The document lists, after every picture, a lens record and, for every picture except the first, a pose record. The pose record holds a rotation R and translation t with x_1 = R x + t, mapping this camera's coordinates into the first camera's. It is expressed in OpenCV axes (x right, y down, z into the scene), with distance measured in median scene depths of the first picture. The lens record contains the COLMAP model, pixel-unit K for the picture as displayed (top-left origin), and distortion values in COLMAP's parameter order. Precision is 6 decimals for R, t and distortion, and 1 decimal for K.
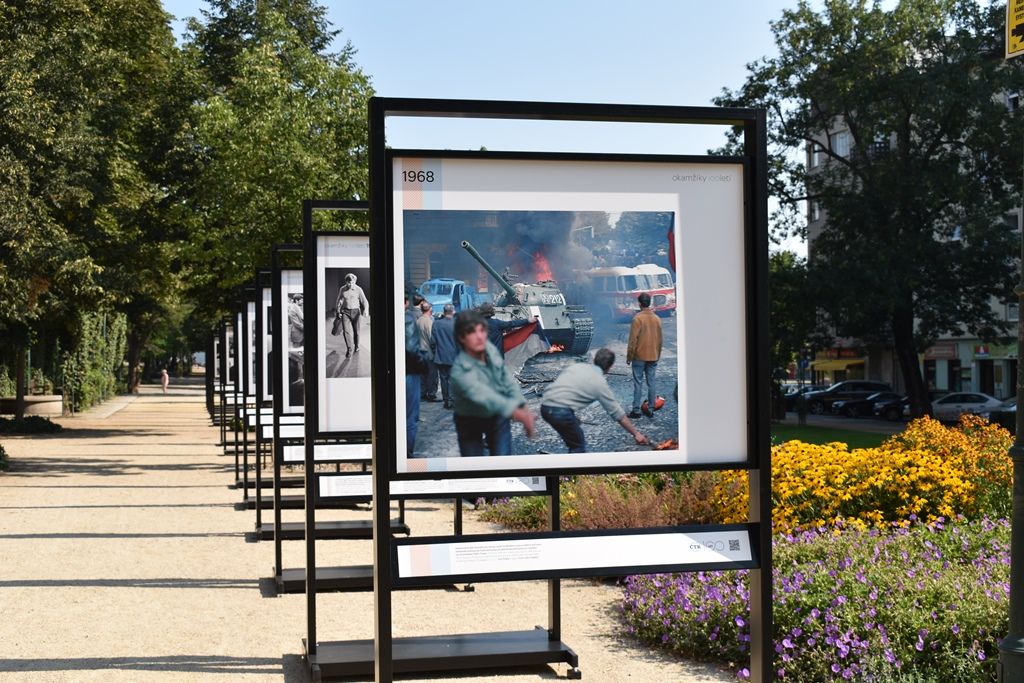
lens RADIAL K [[1417.6, 0, 511.7], [0, 1417.6, 339.6], [0, 0, 1]] dist [-0.004915, 0.000000]
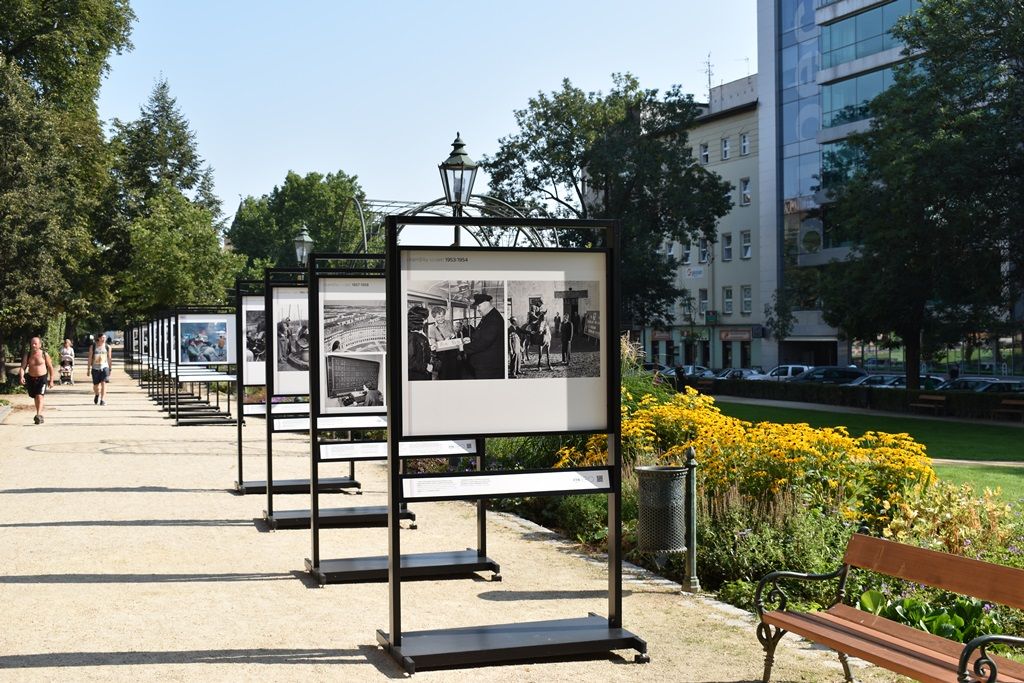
lens RADIAL K [[1318.3, 0, 513.1], [0, 1318.3, 345.2], [0, 0, 1]] dist [-0.019762, 0.000000]
pose [[0.996420, 0.003306, 0.084479, 0.191939], [-0.005021, 0.999785, 0.020095, -0.024841], [-0.084395, -0.020447, 0.996223, -1.051434]]
